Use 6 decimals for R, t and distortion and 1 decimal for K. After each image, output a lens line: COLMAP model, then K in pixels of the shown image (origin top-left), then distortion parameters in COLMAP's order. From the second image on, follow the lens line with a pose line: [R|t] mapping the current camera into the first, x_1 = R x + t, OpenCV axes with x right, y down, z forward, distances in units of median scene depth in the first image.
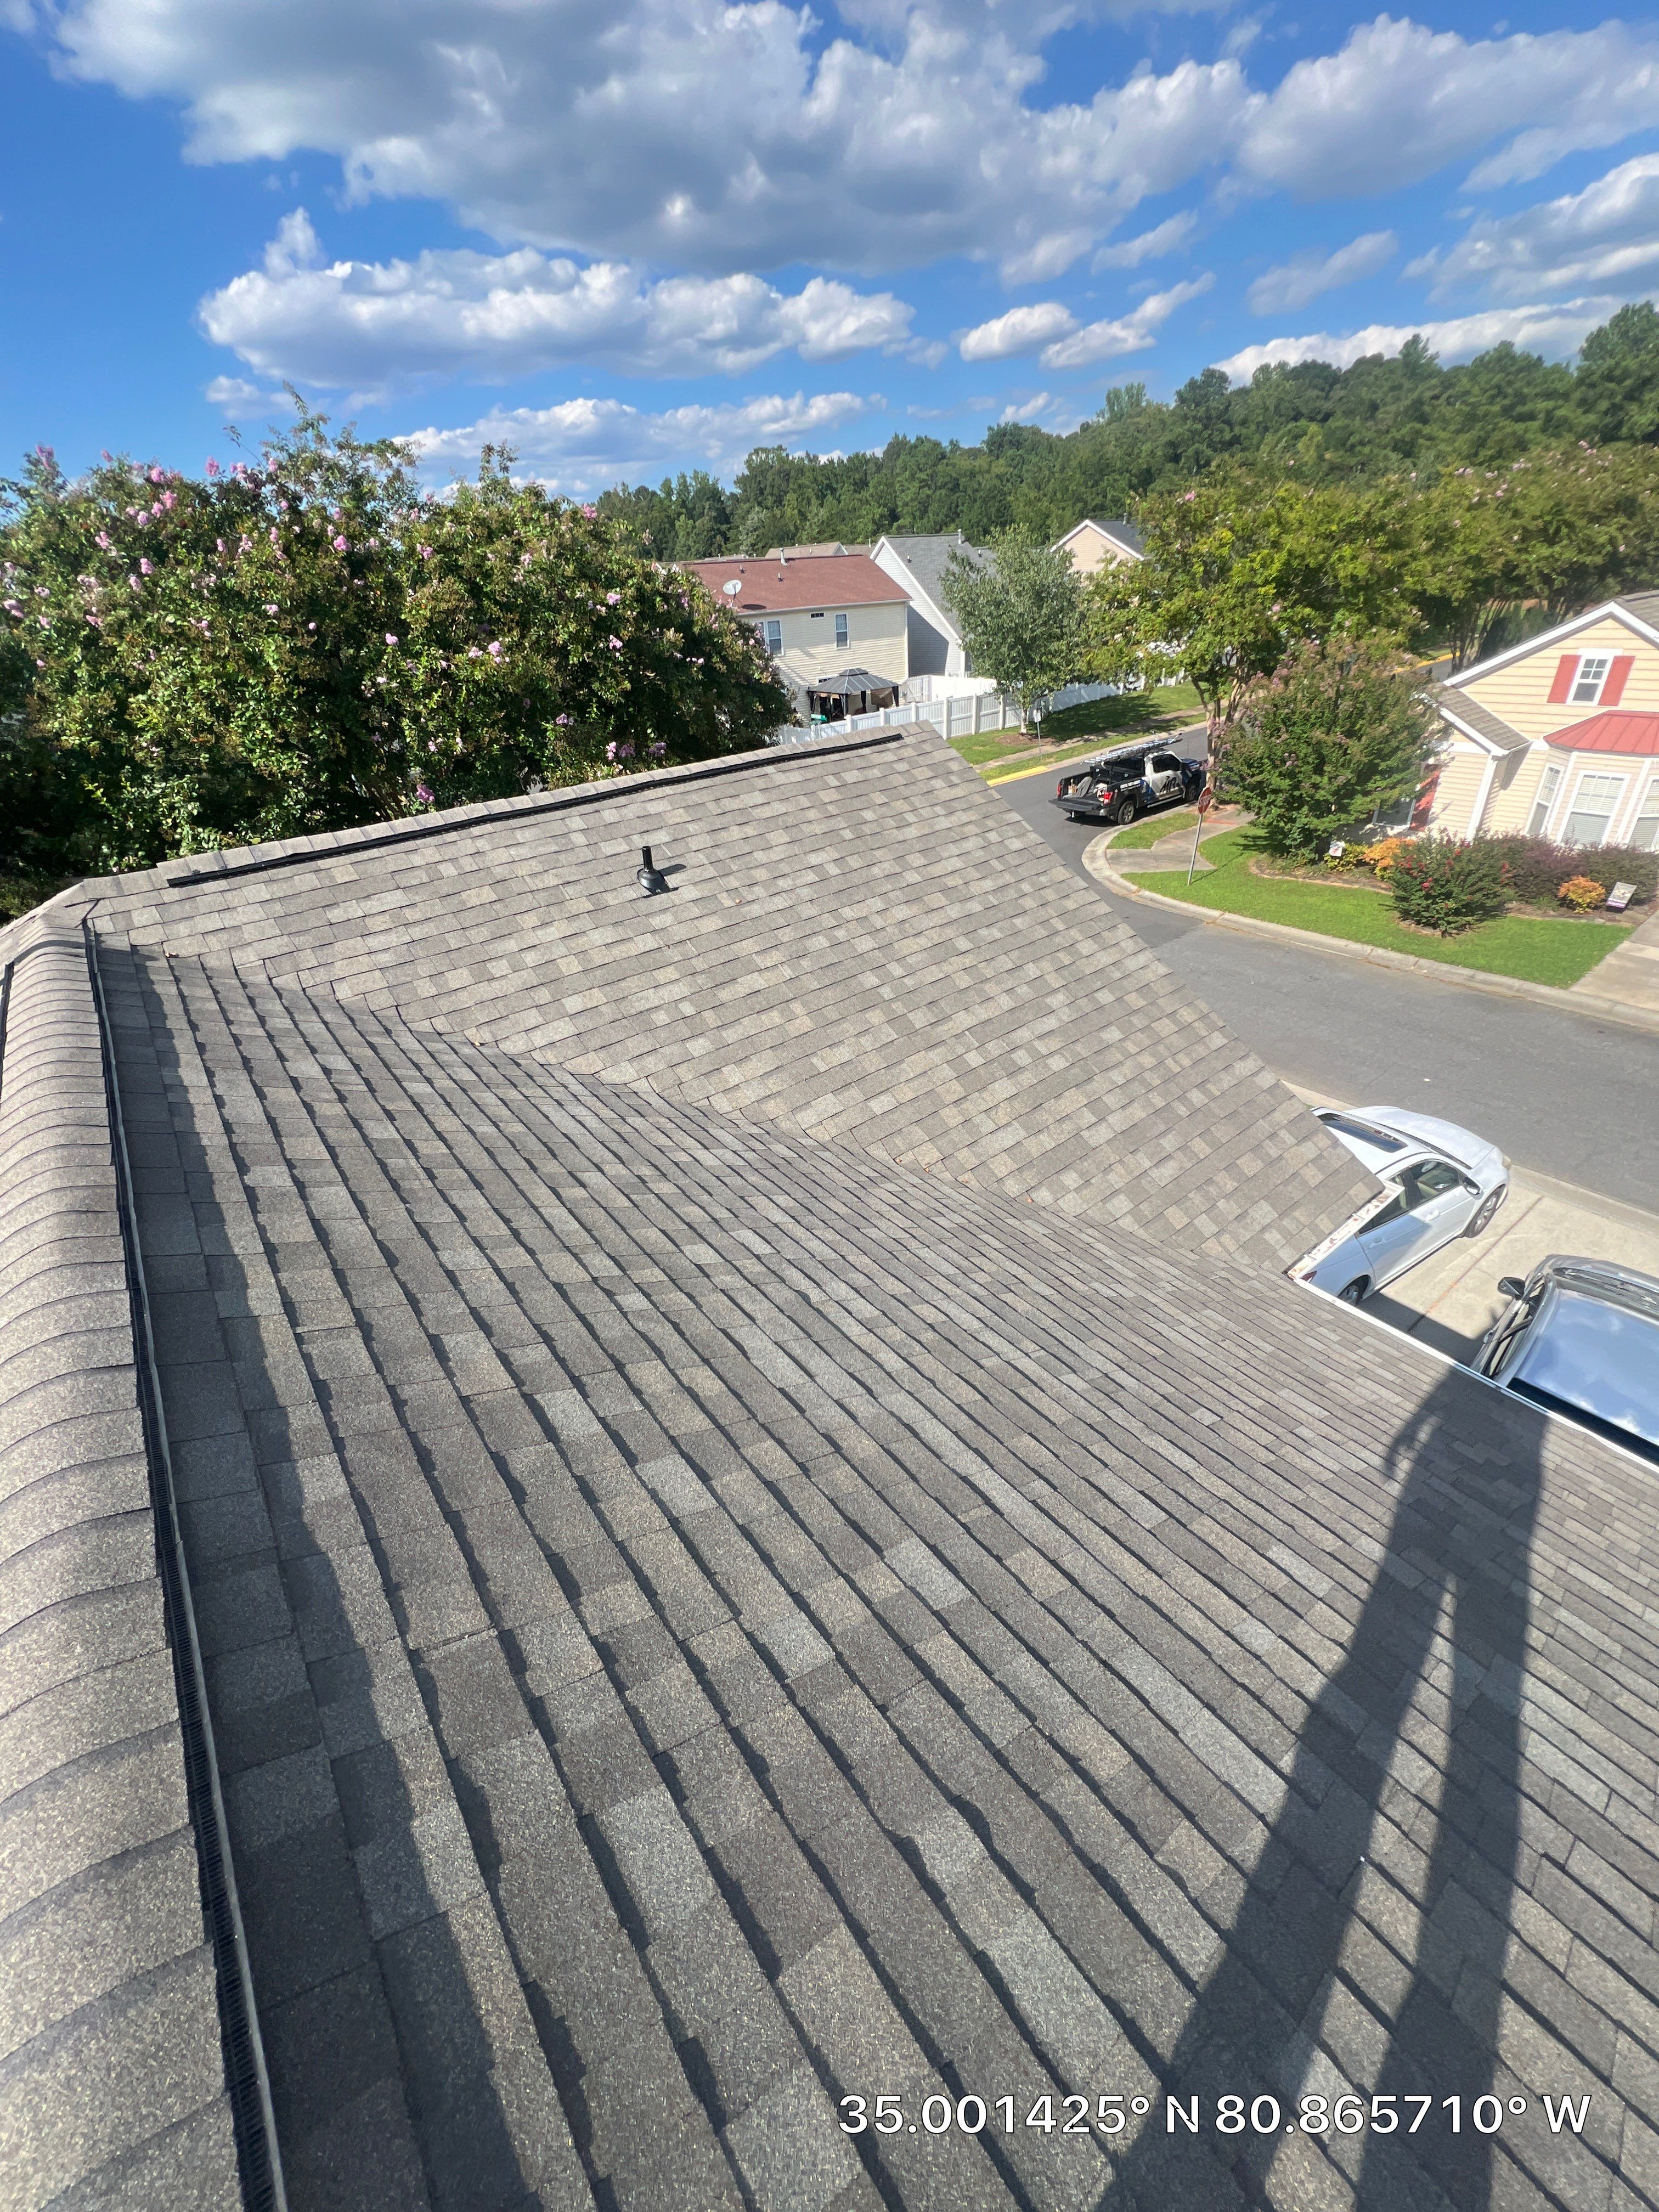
lens RADIAL K [[894.6, 0, 840.4], [0, 894.6, 1101.1], [0, 0, 1]] dist [-0.002245, 0.001167]
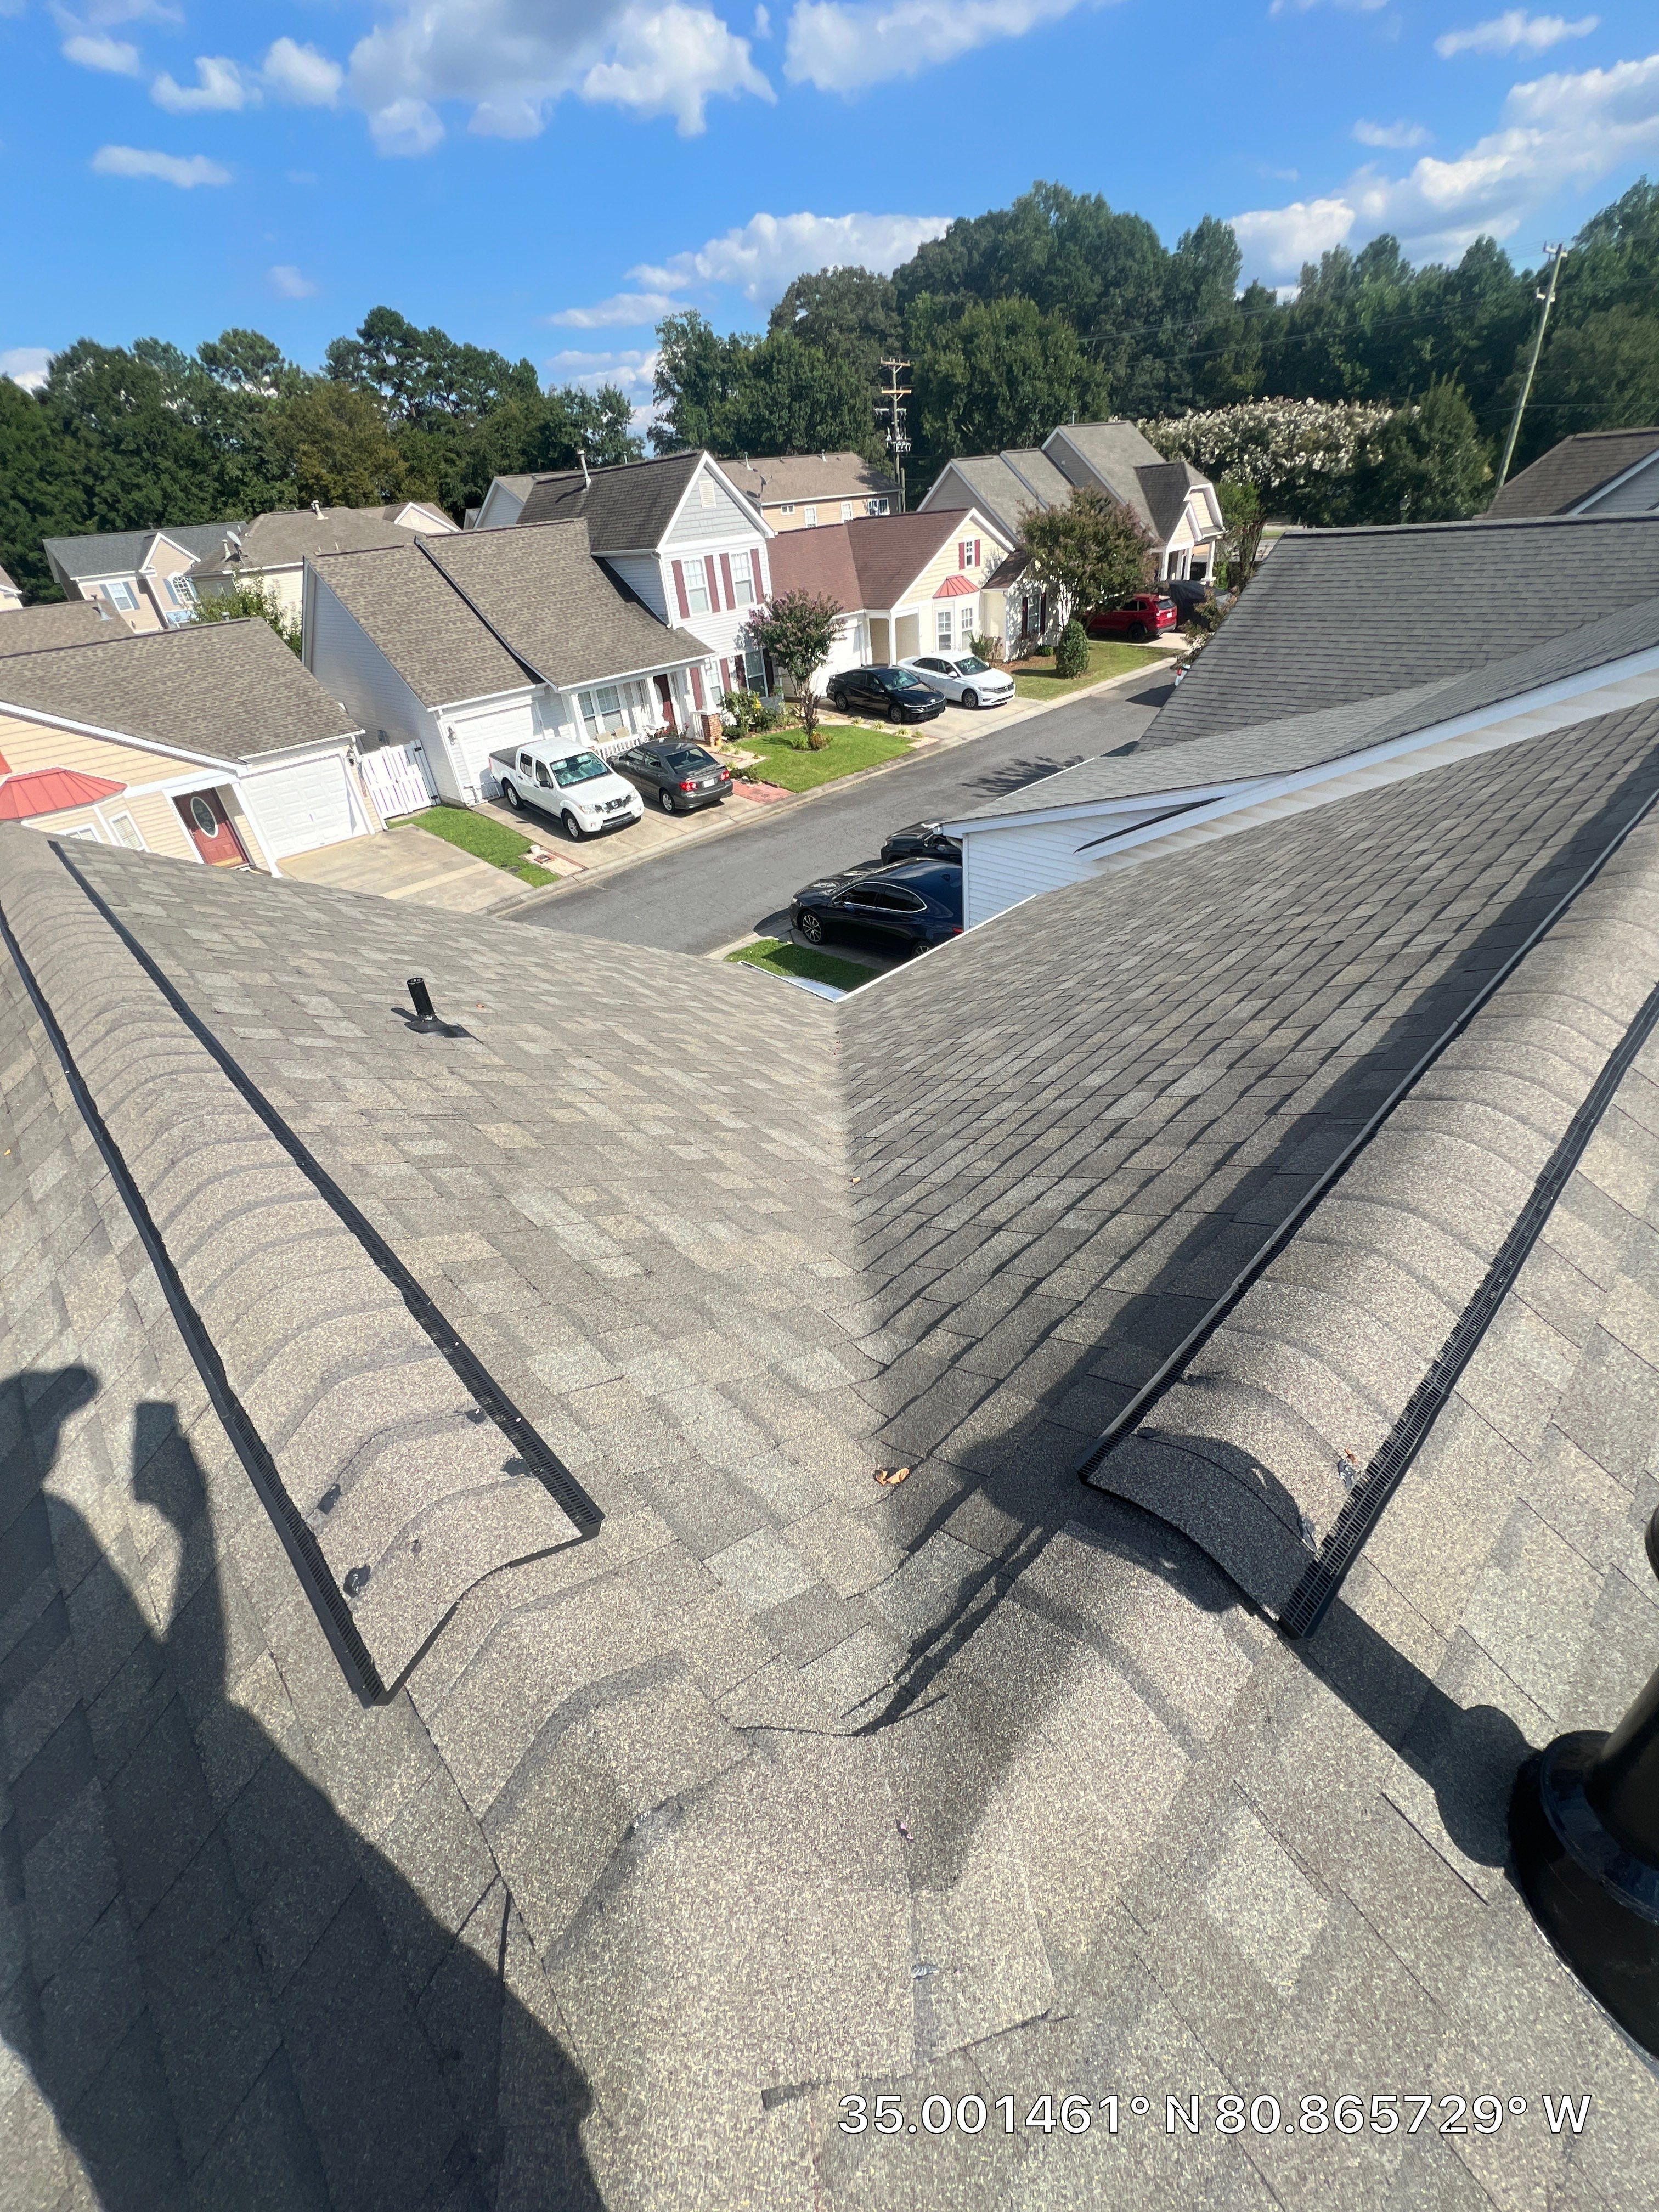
lens RADIAL K [[894.6, 0, 836.8], [0, 894.6, 1097.1], [0, 0, 1]] dist [-0.002245, 0.001167]
pose [[-0.093563, -0.501671, 0.859984, -0.966681], [0.587938, 0.669239, 0.454365, -0.421739], [-0.803477, 0.548129, 0.232335, 0.867682]]
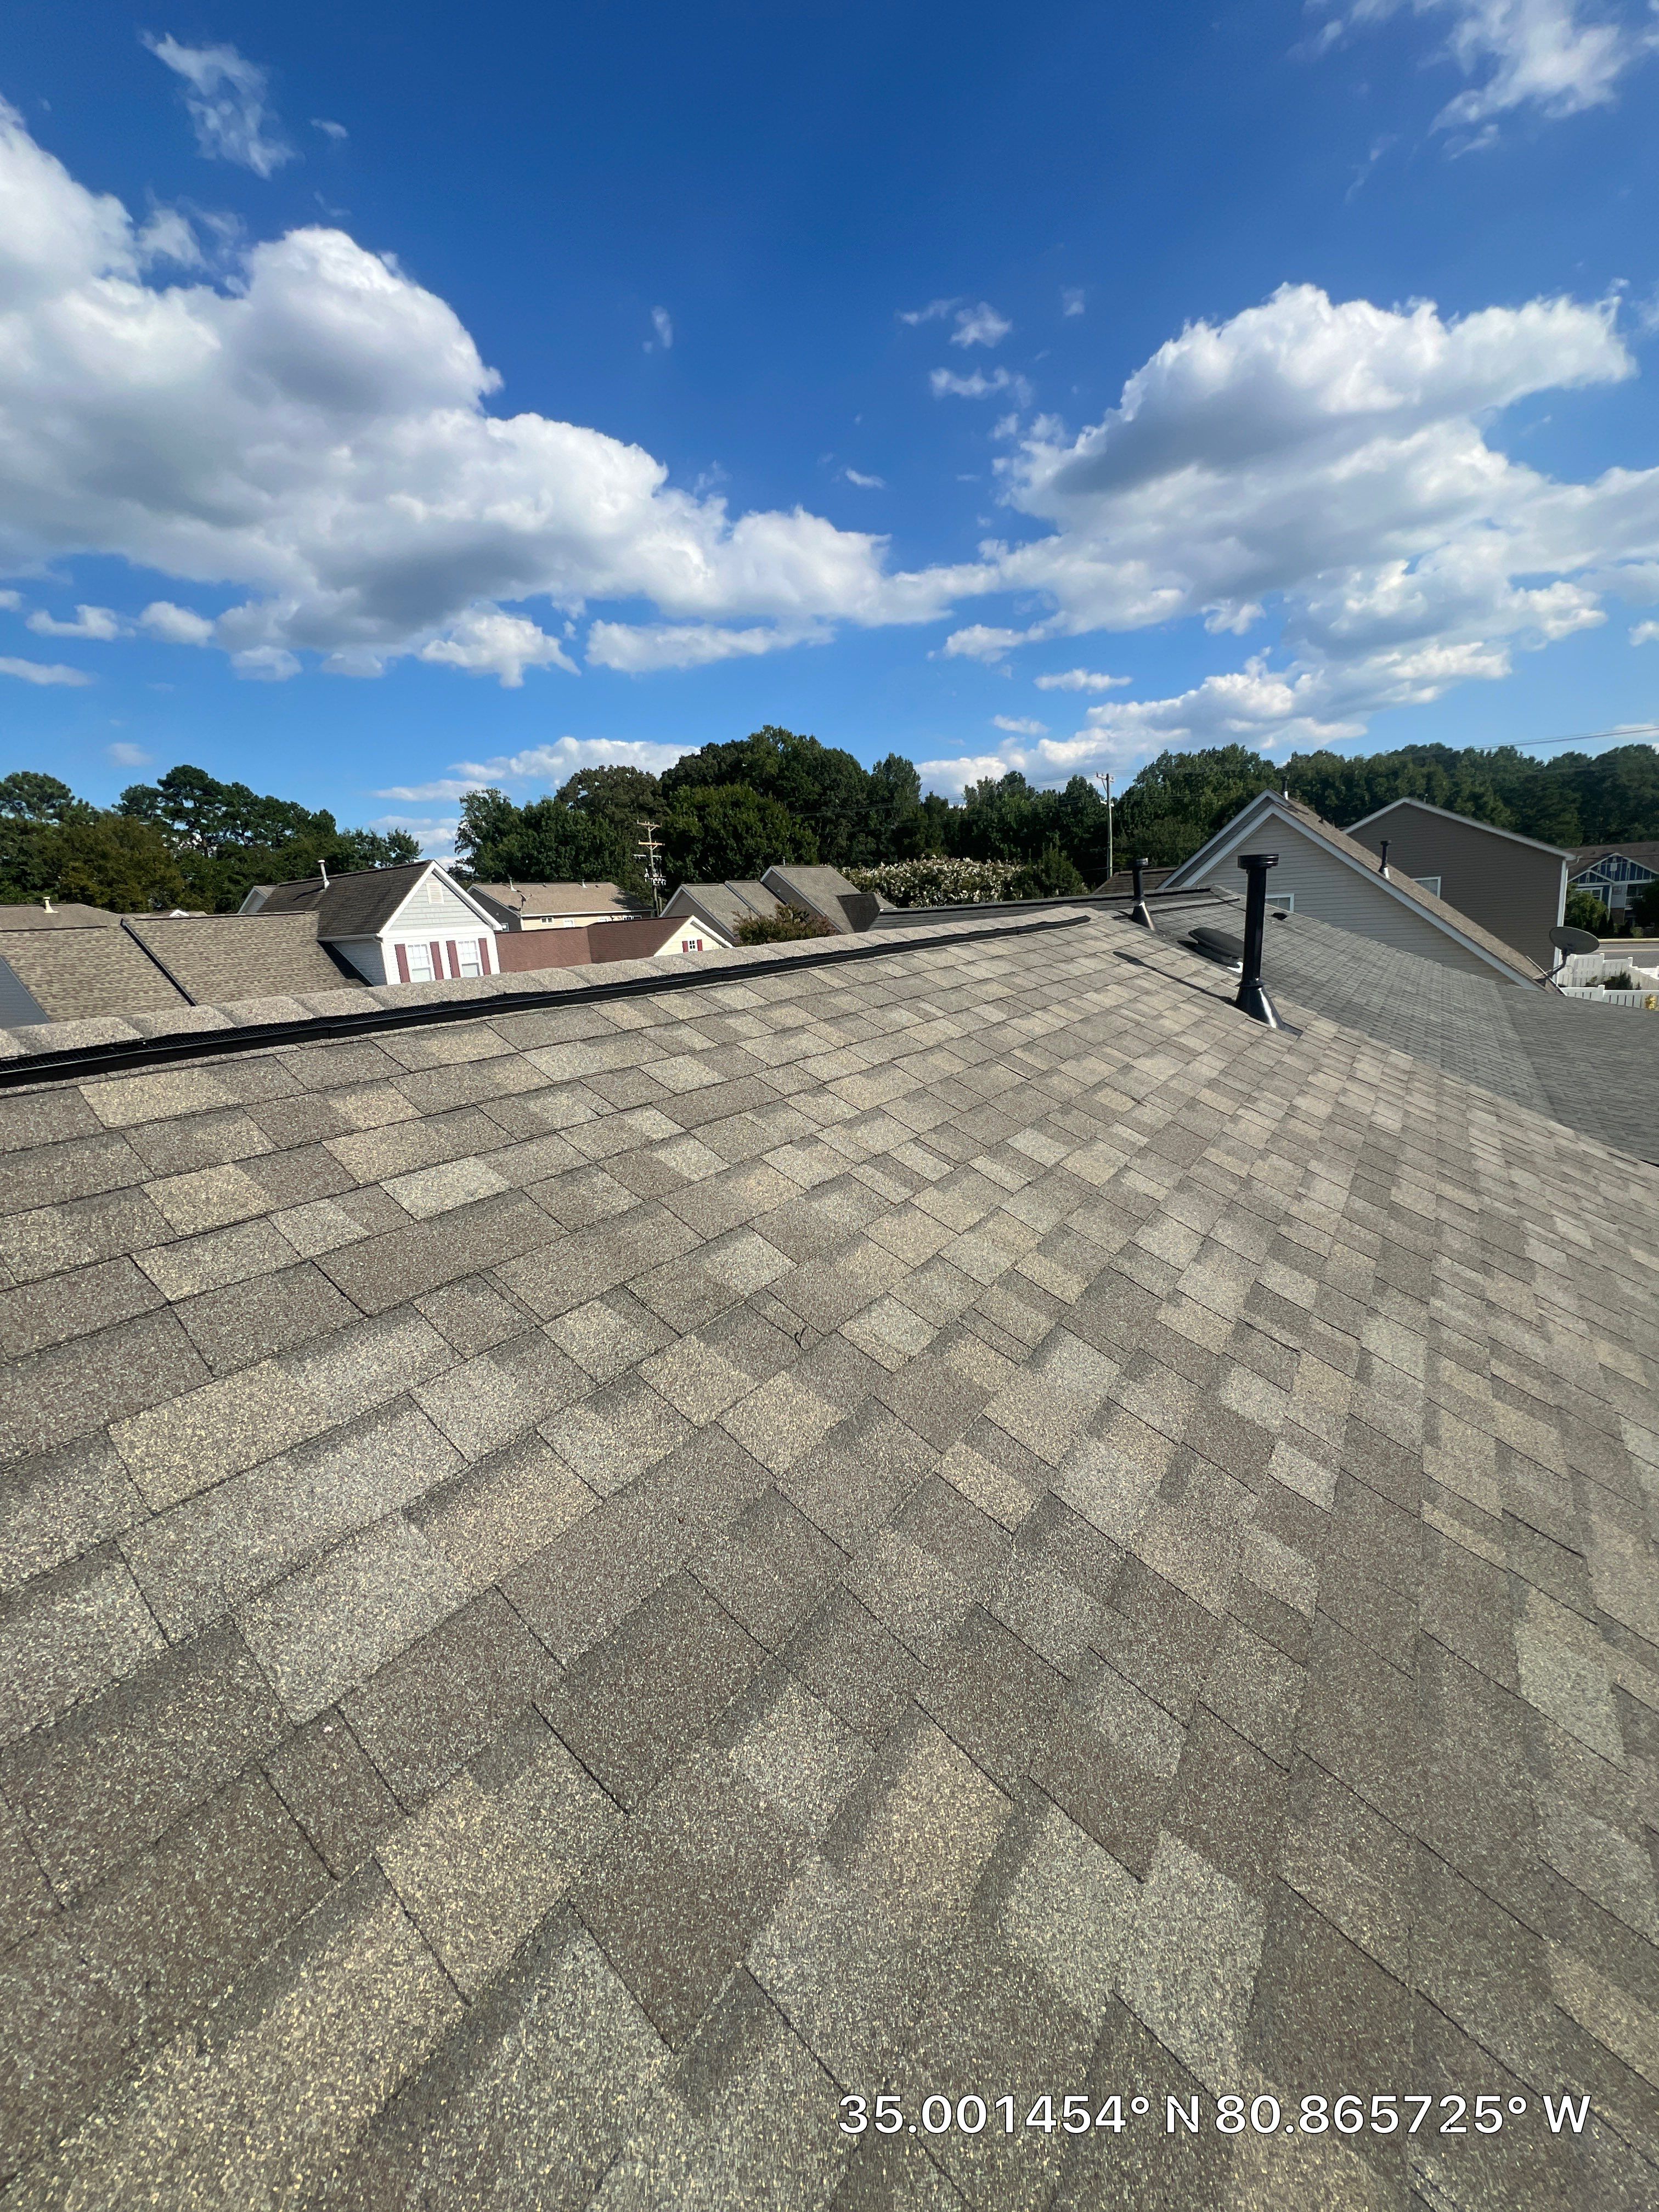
lens RADIAL K [[894.6, 0, 835.3], [0, 894.6, 1087.1], [0, 0, 1]] dist [-0.002245, 0.001167]
pose [[-0.308280, -0.106407, 0.945326, -1.045539], [0.556317, 0.785922, 0.269885, 0.036922], [-0.771670, 0.609101, -0.183088, 0.563655]]
